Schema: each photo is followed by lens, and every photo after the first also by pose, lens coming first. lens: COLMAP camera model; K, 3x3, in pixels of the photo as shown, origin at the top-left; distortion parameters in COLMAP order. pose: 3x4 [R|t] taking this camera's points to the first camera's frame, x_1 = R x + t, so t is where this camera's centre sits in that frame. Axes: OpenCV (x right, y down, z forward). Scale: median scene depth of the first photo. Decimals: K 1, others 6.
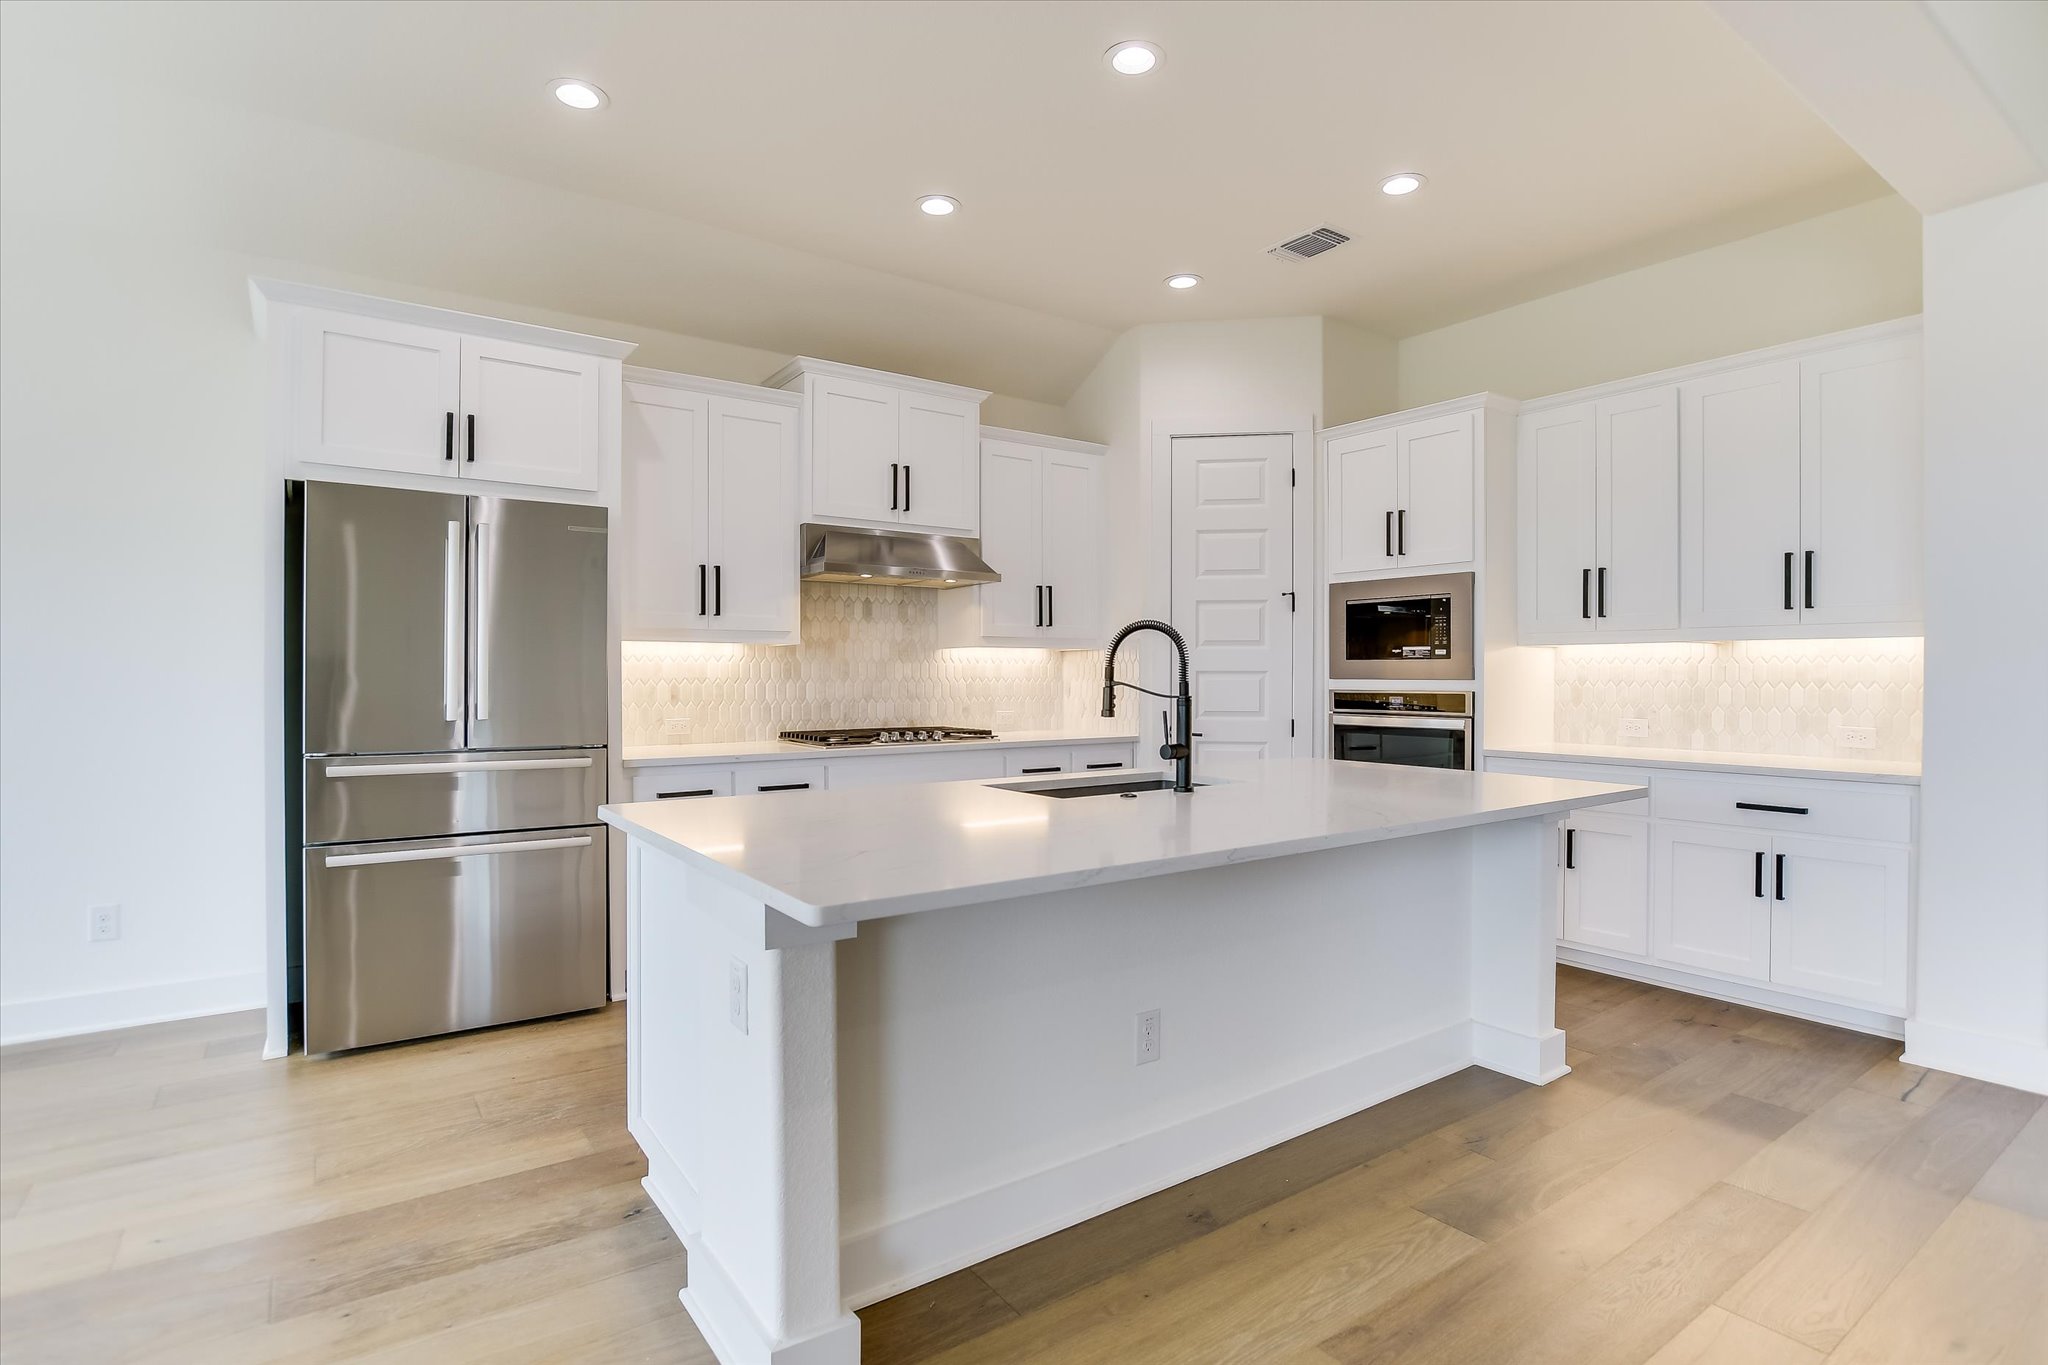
lens RADIAL K [[1011.2, 0, 1009.3], [0, 1011.2, 681.6], [0, 0, 1]] dist [-0.025199, 0.002250]
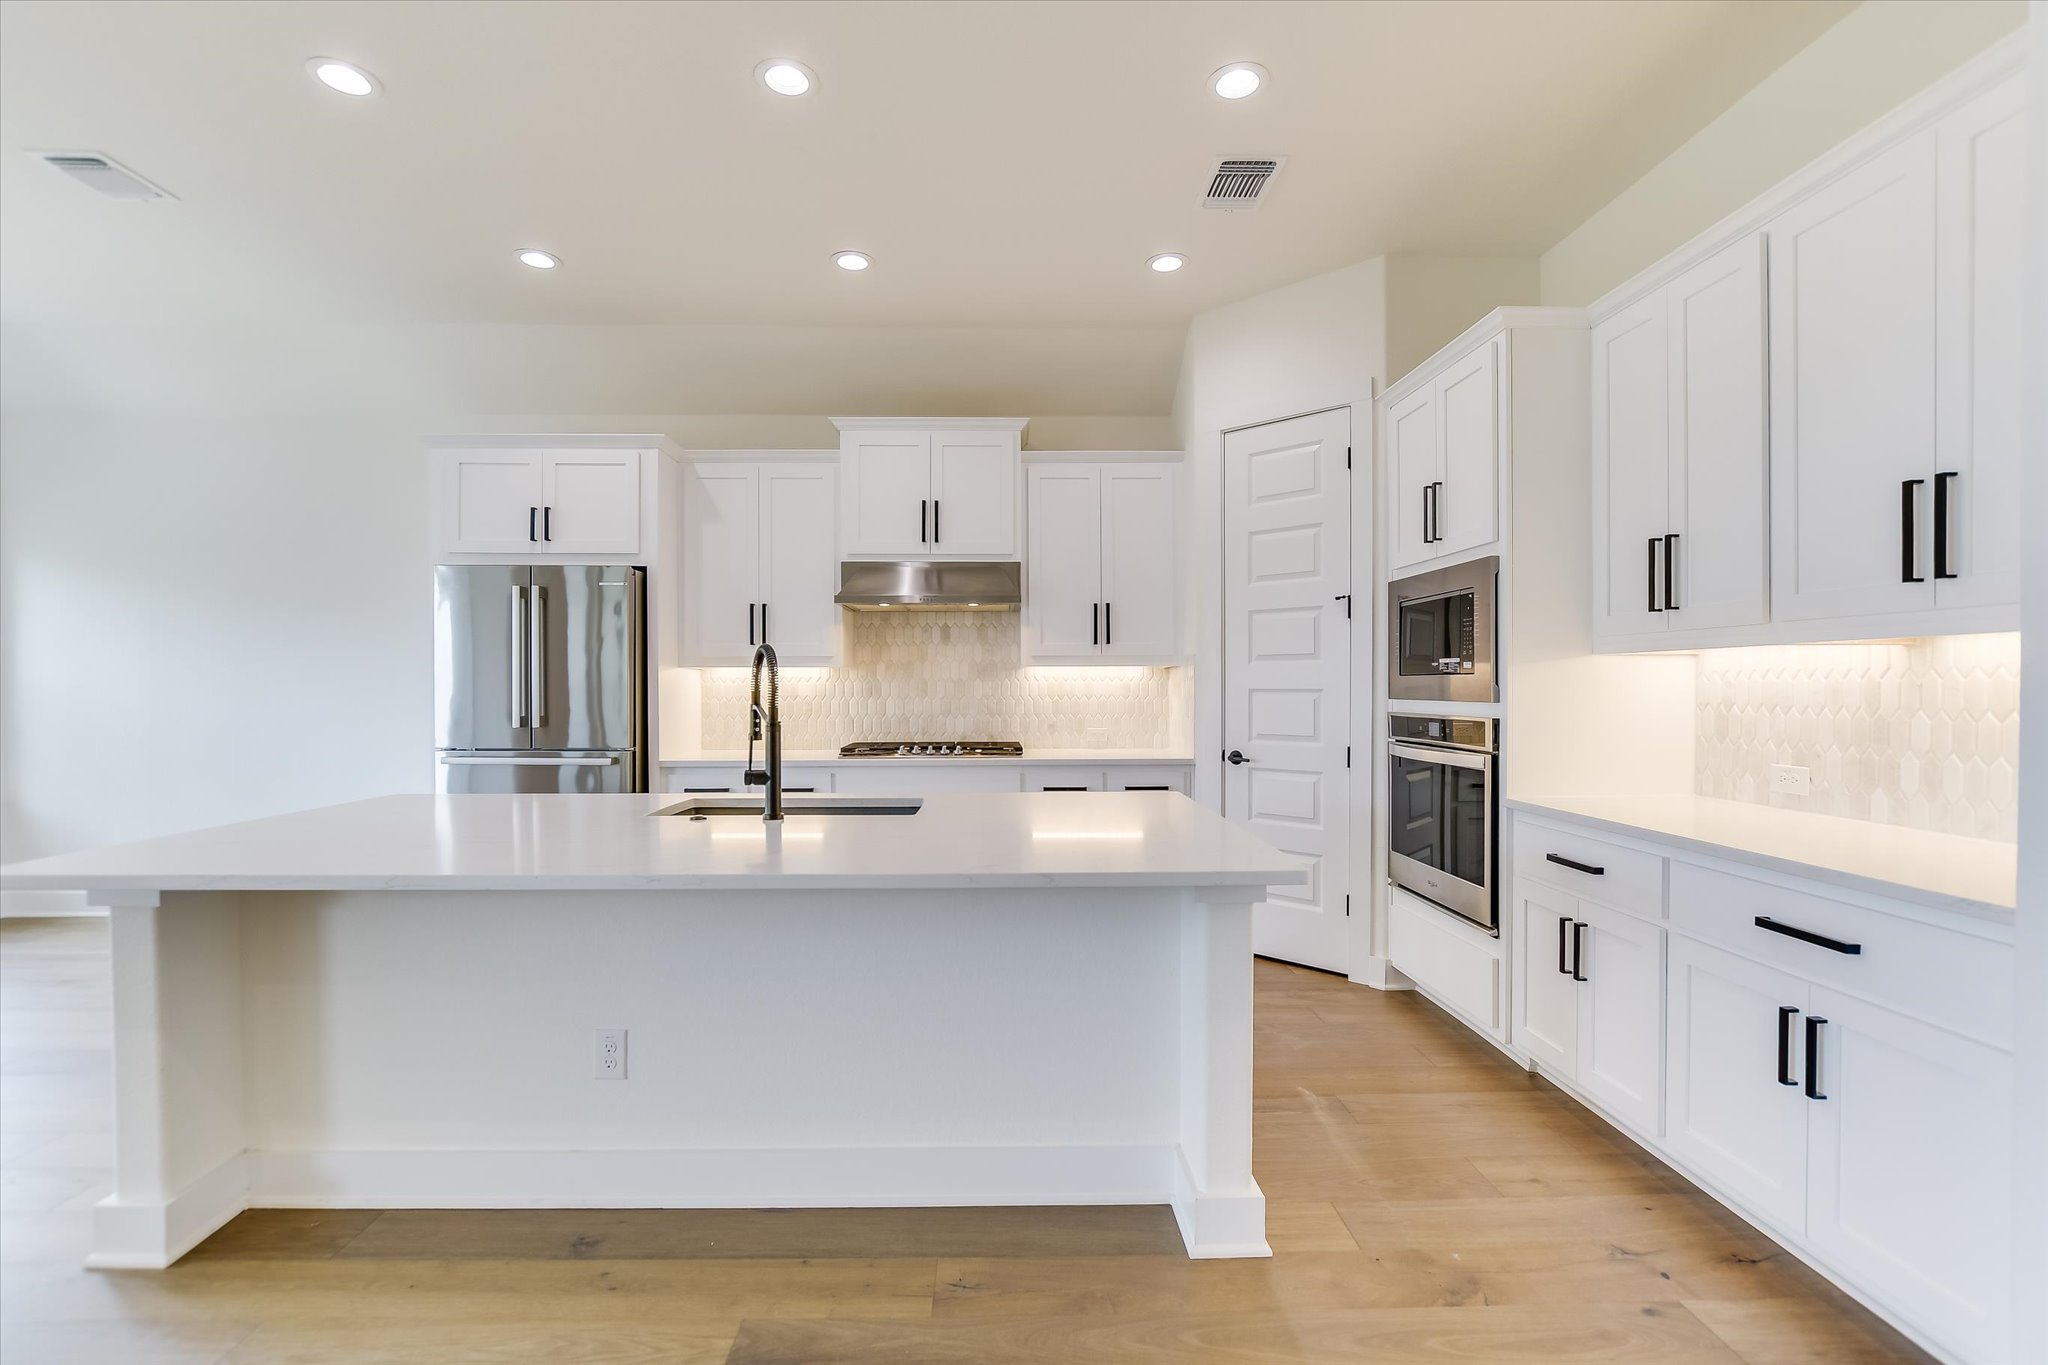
lens RADIAL K [[899.2, 0, 1013.1], [0, 899.2, 696.5], [0, 0, 1]] dist [-0.016448, 0.002666]
pose [[0.829485, 0.004251, -0.558512, 0.533872], [-0.001188, 0.999982, 0.005847, -0.009638], [0.558527, -0.004187, 0.829476, 0.257610]]
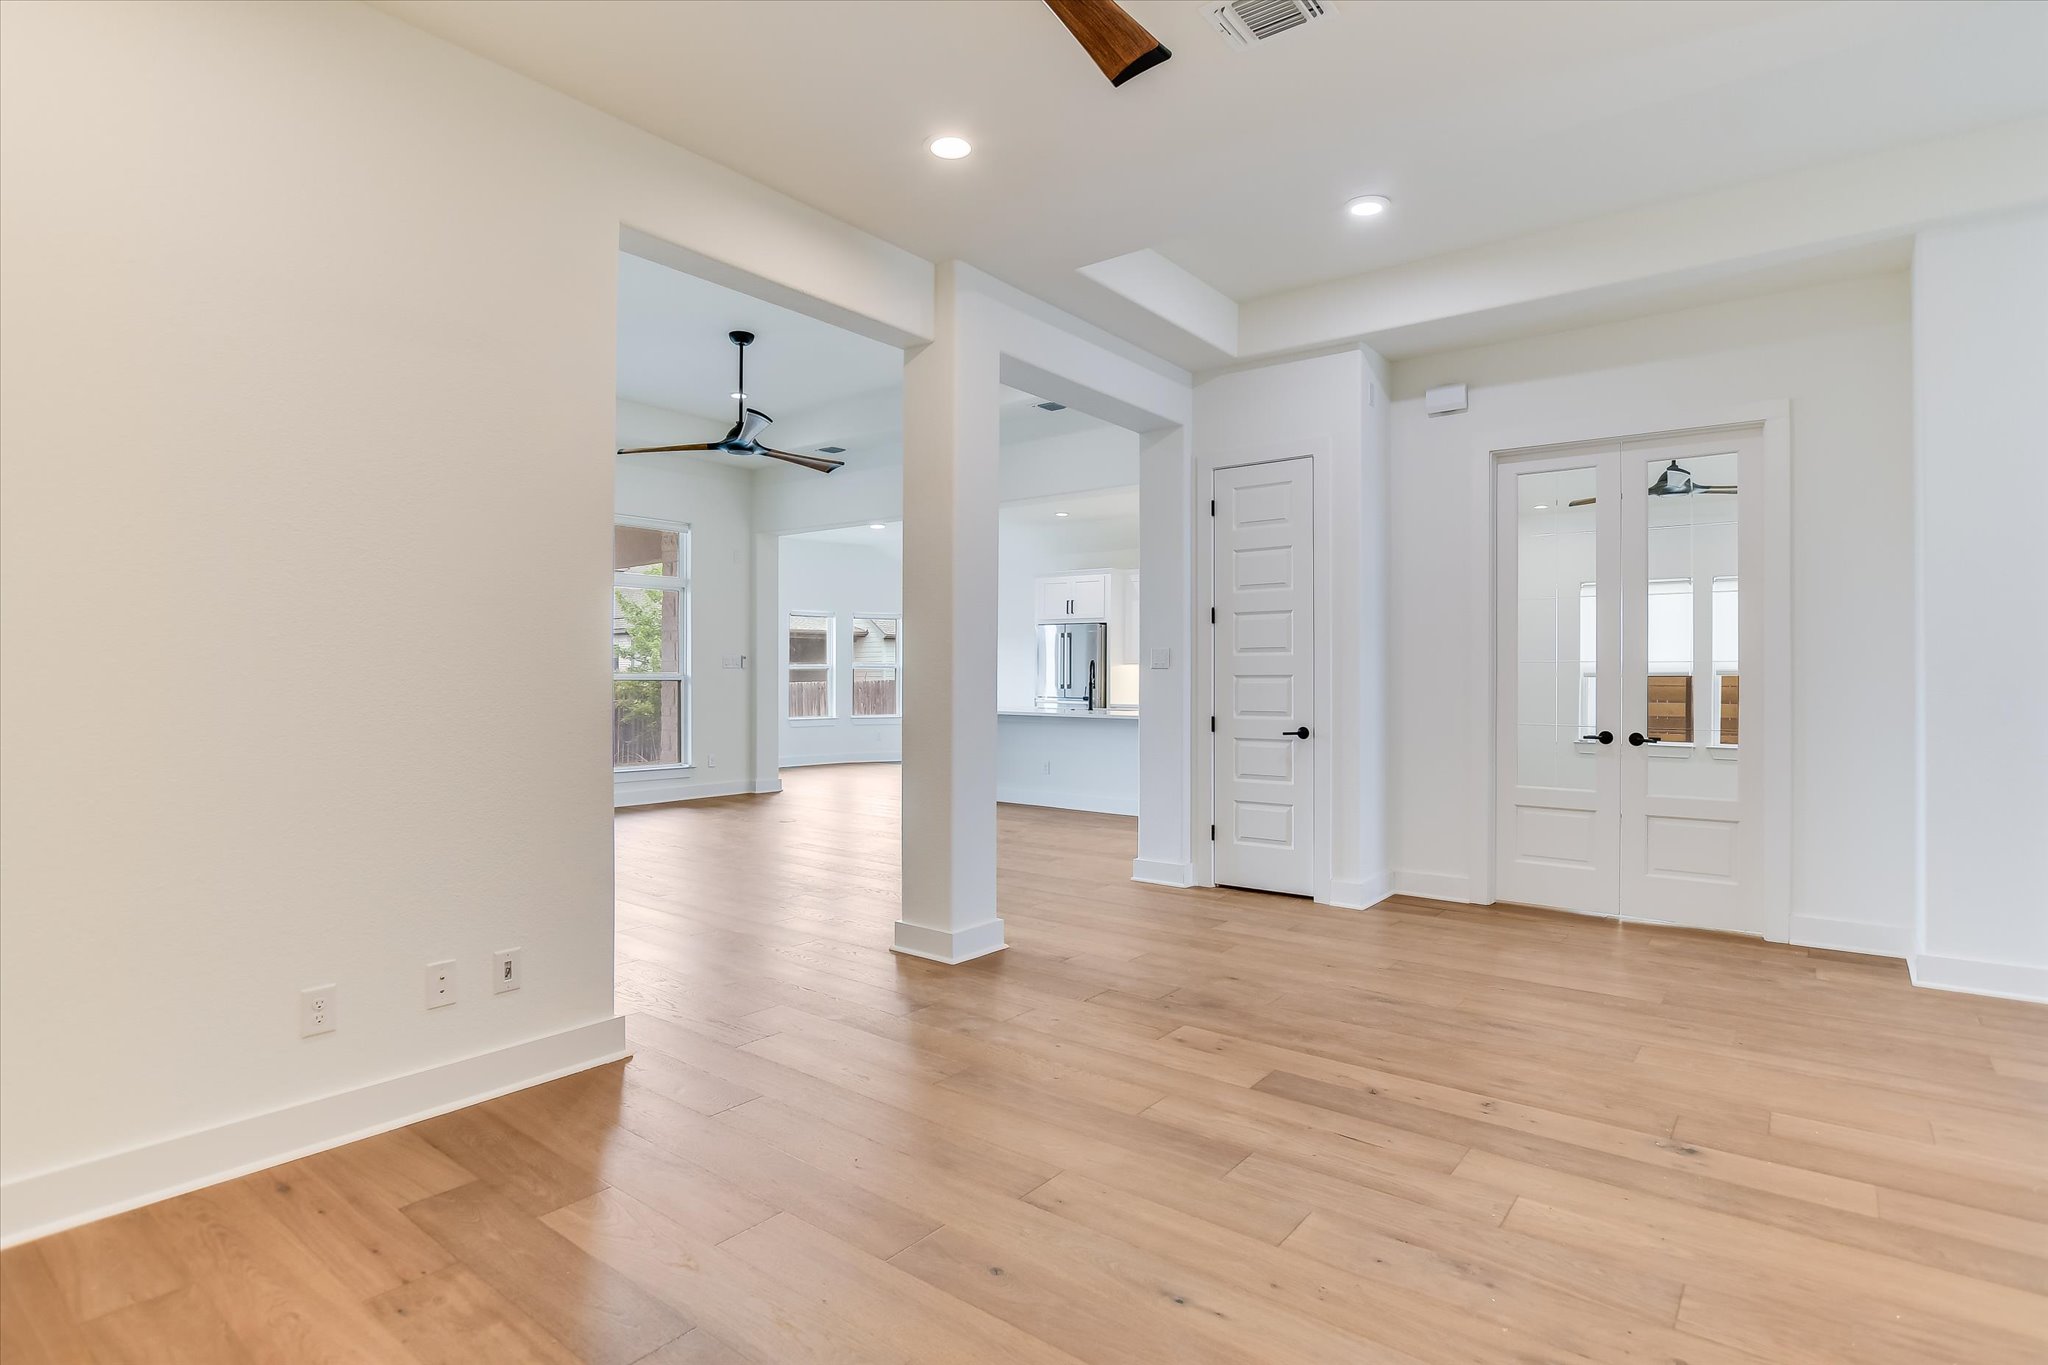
lens RADIAL K [[1043.3, 0, 1023.4], [0, 1043.3, 682.4], [0, 0, 1]] dist [-0.001333, -0.000891]
pose [[0.294096, 0.006519, -0.955754, 2.180547], [-0.007859, 0.999959, 0.004402, 0.000185], [0.955744, 0.006216, 0.294135, -0.158261]]
